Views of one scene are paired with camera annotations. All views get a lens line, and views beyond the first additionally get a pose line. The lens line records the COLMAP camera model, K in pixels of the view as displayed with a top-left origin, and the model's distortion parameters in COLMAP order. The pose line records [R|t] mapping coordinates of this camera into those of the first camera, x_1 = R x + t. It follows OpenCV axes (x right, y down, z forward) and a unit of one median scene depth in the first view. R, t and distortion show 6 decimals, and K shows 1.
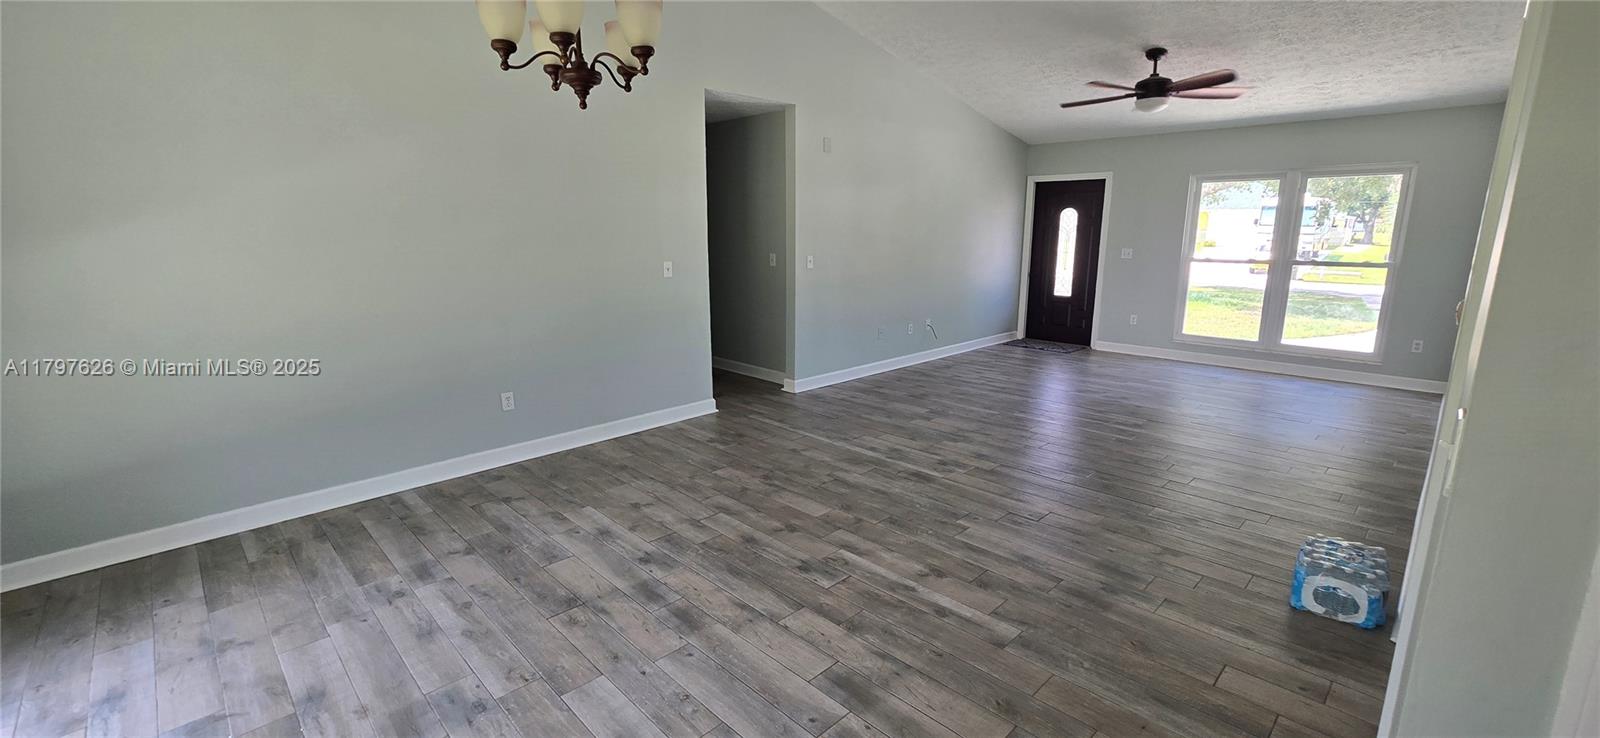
lens RADIAL K [[659.1, 0, 799.8], [0, 659.1, 365.9], [0, 0, 1]] dist [-0.000215, 0.000204]
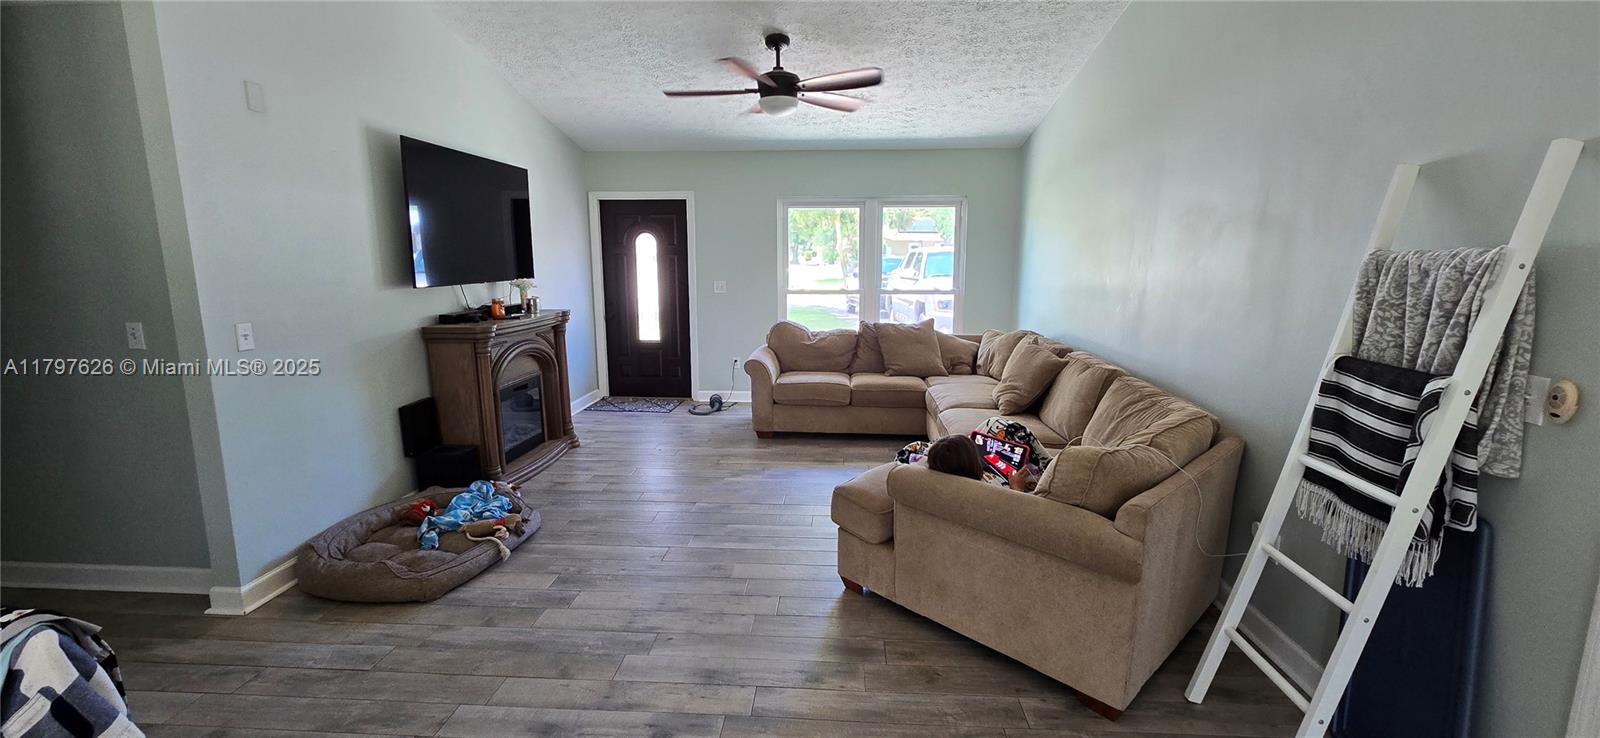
lens RADIAL K [[659.1, 0, 803.3], [0, 659.1, 365.0], [0, 0, 1]] dist [-0.000215, 0.000204]
pose [[0.741468, -0.116609, 0.660778, -0.002829], [0.140328, 0.989955, 0.017235, -0.094855], [-0.656151, 0.079946, 0.750383, 0.398586]]
